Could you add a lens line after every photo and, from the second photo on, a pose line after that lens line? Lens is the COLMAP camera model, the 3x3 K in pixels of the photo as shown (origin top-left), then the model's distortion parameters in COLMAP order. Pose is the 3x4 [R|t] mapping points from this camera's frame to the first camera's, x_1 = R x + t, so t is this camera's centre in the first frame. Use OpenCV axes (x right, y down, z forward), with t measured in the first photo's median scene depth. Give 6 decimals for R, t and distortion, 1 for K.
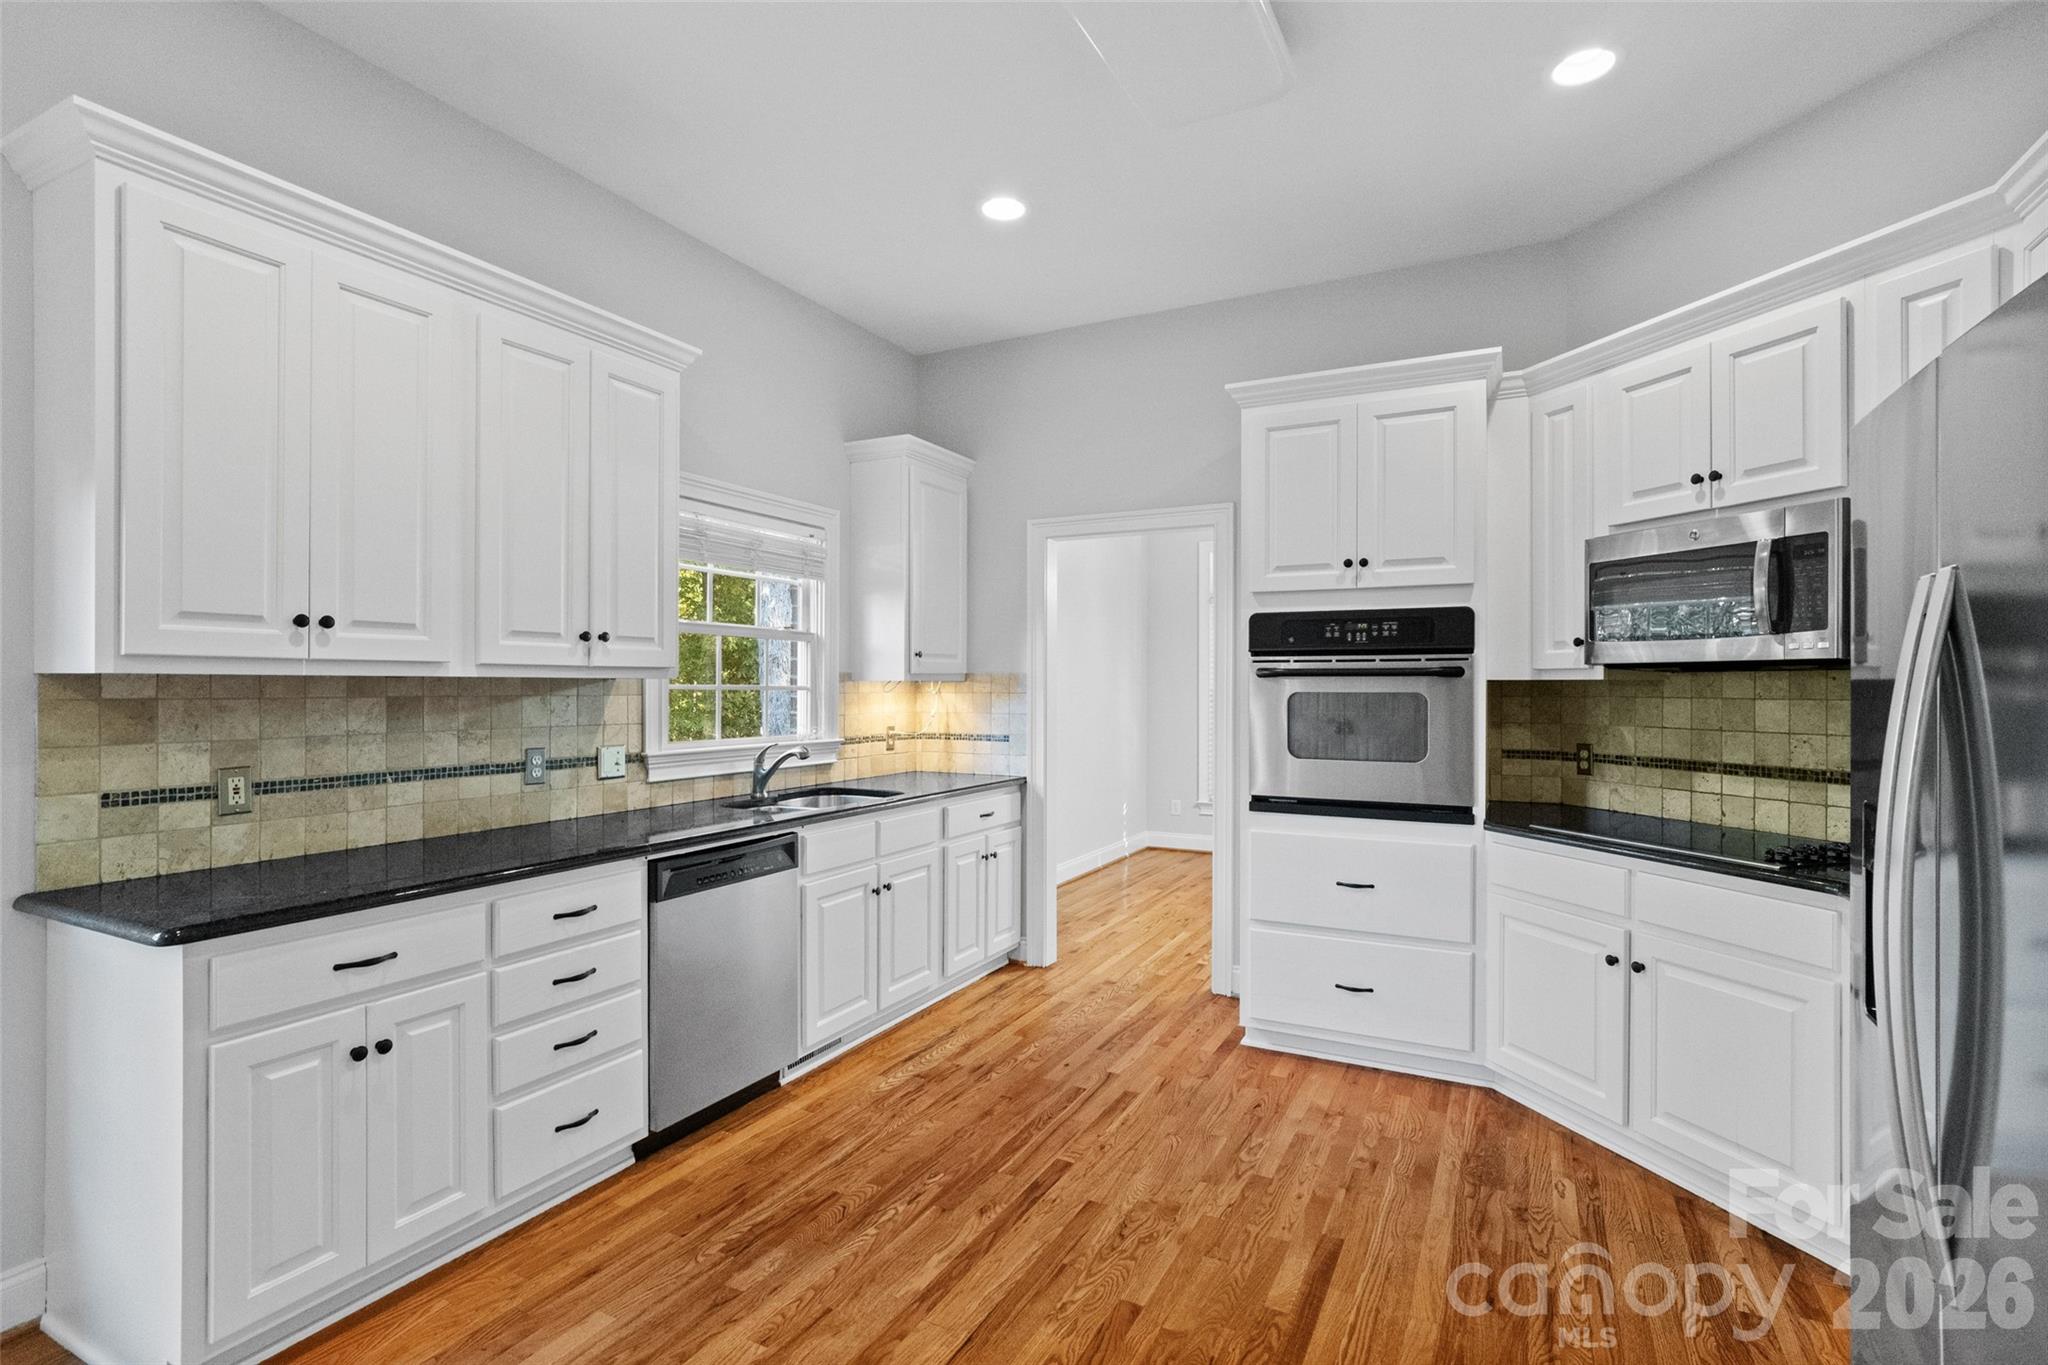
lens RADIAL K [[973.1, 0, 1020.1], [0, 973.1, 675.0], [0, 0, 1]] dist [-0.018928, 0.010747]
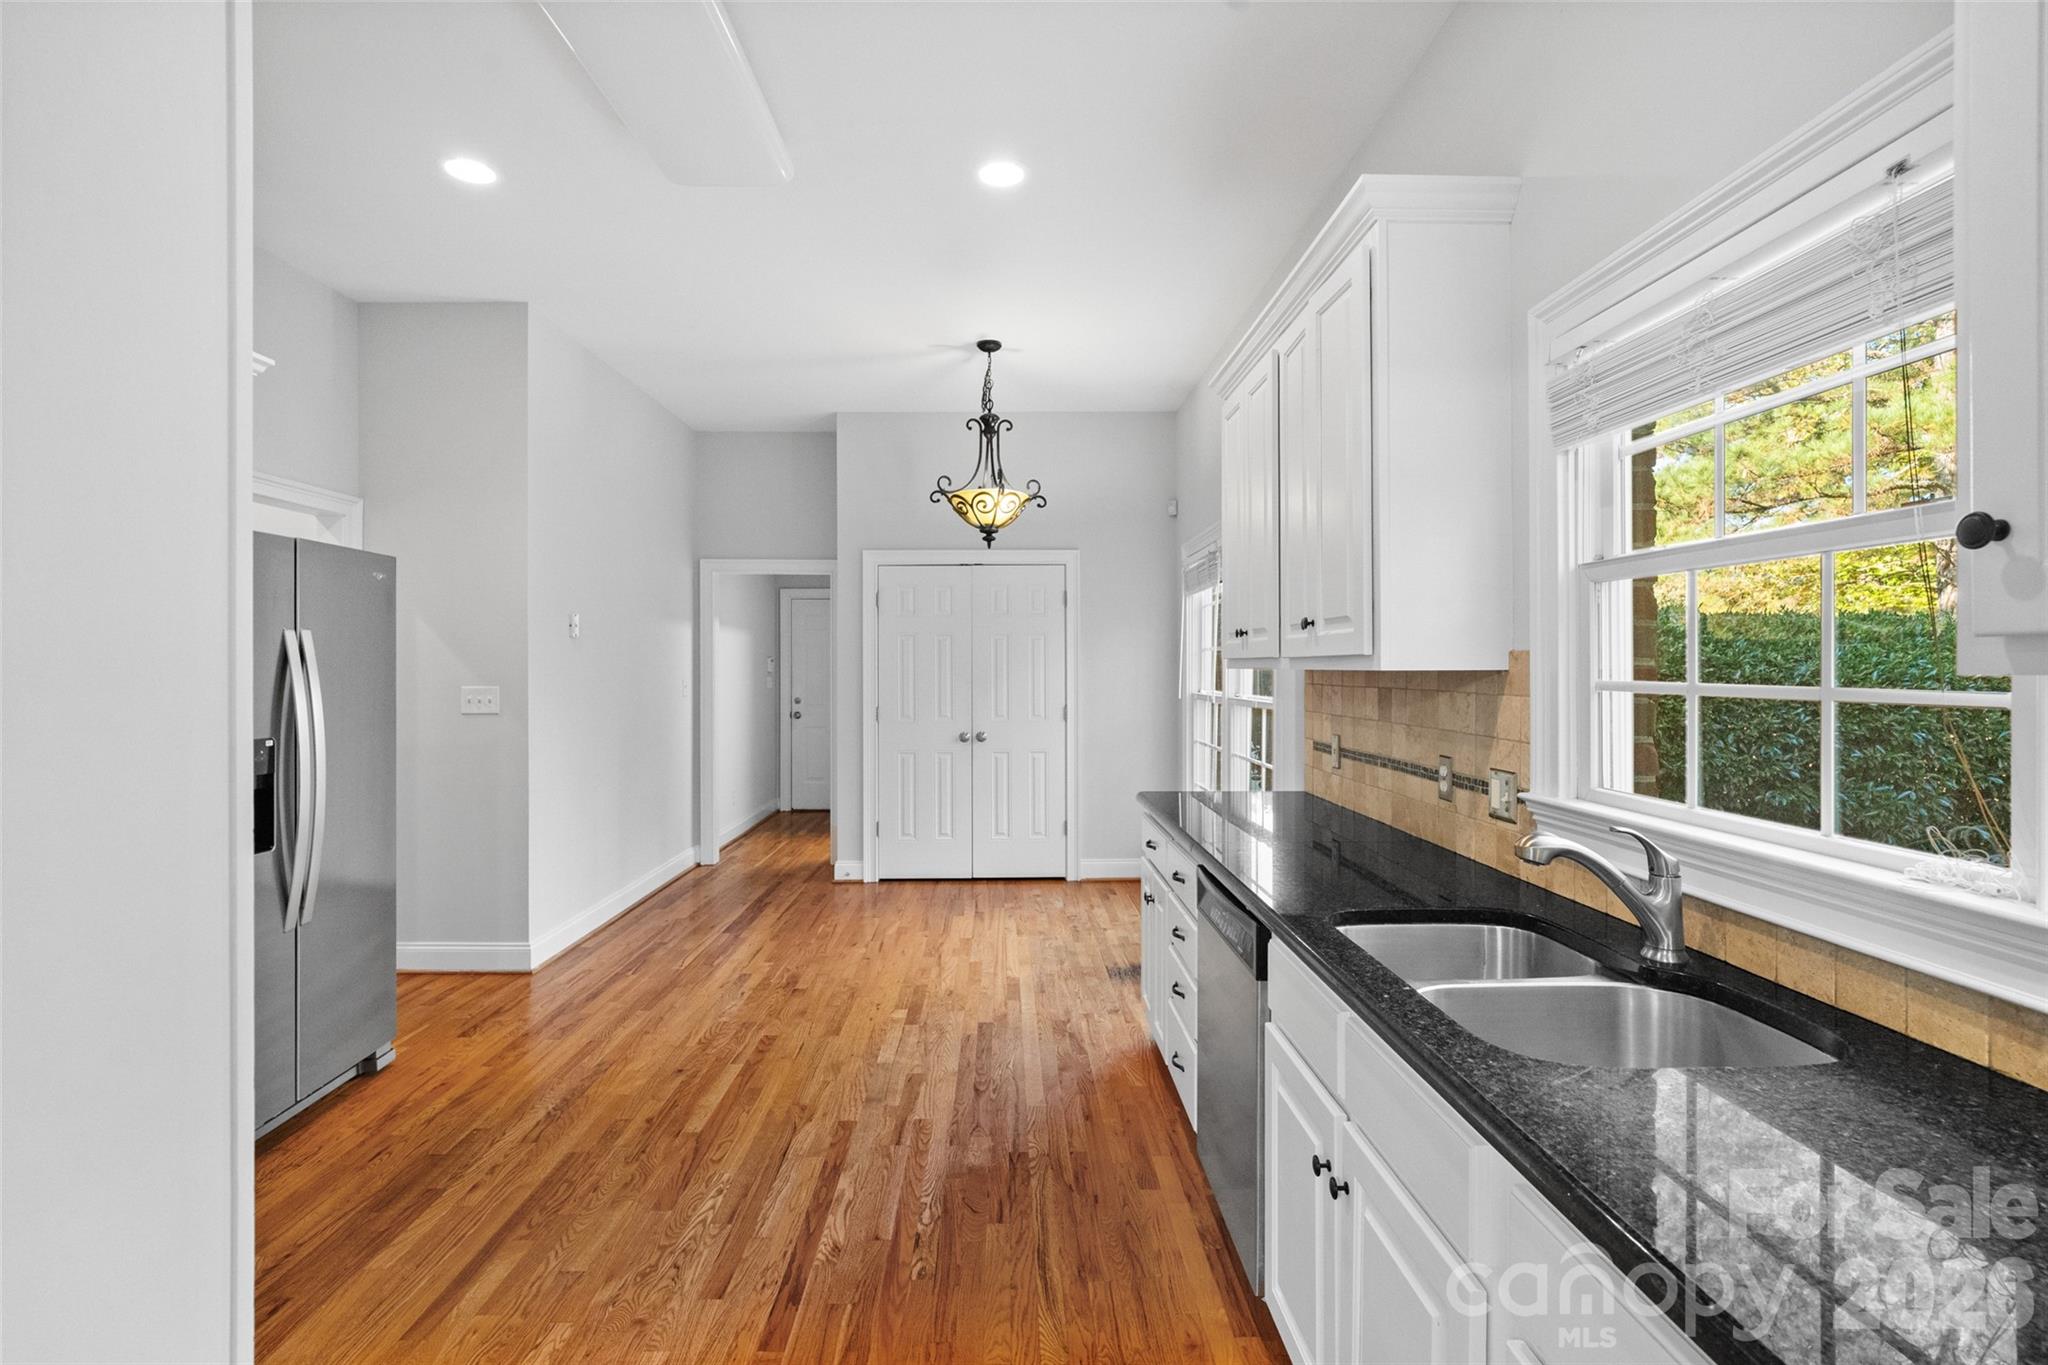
lens RADIAL K [[977.9, 0, 1012.6], [0, 977.9, 671.2], [0, 0, 1]] dist [-0.002529, 0.000063]
pose [[-0.882056, 0.000585, -0.471144, 0.208348], [0.004743, 0.999960, -0.007639, 0.009471], [0.471120, -0.008972, -0.882023, 1.578561]]
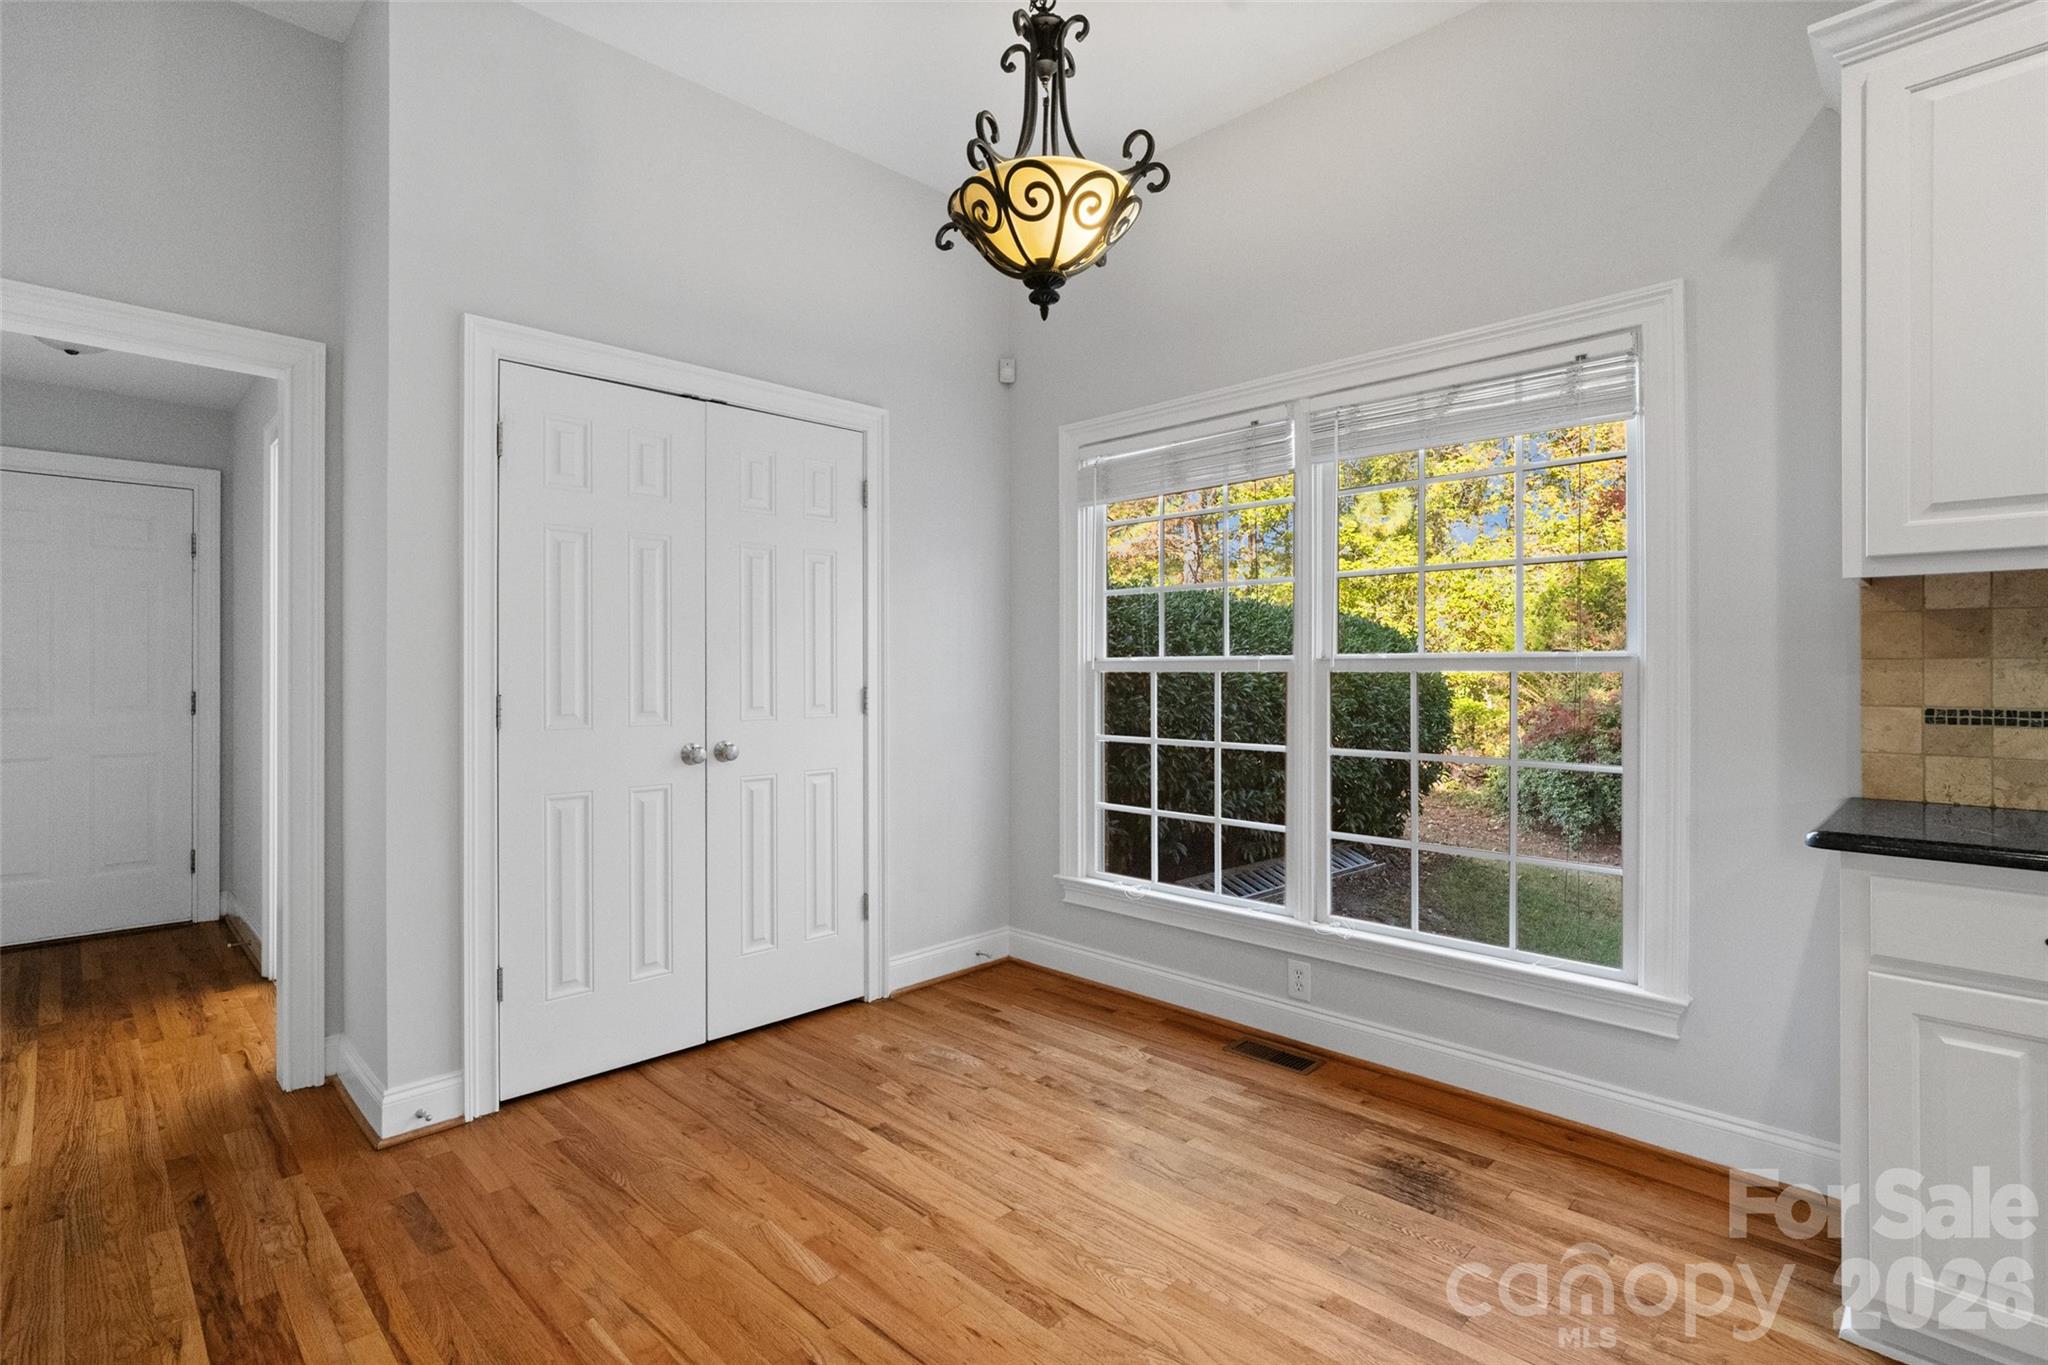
lens RADIAL K [[977.9, 0, 1012.6], [0, 977.9, 671.2], [0, 0, 1]] dist [-0.002529, 0.000063]
pose [[-0.304829, -0.001774, -0.952406, 0.173319], [0.010369, 0.999933, -0.005181, 0.057328], [0.952351, -0.011455, -0.304790, 0.304777]]
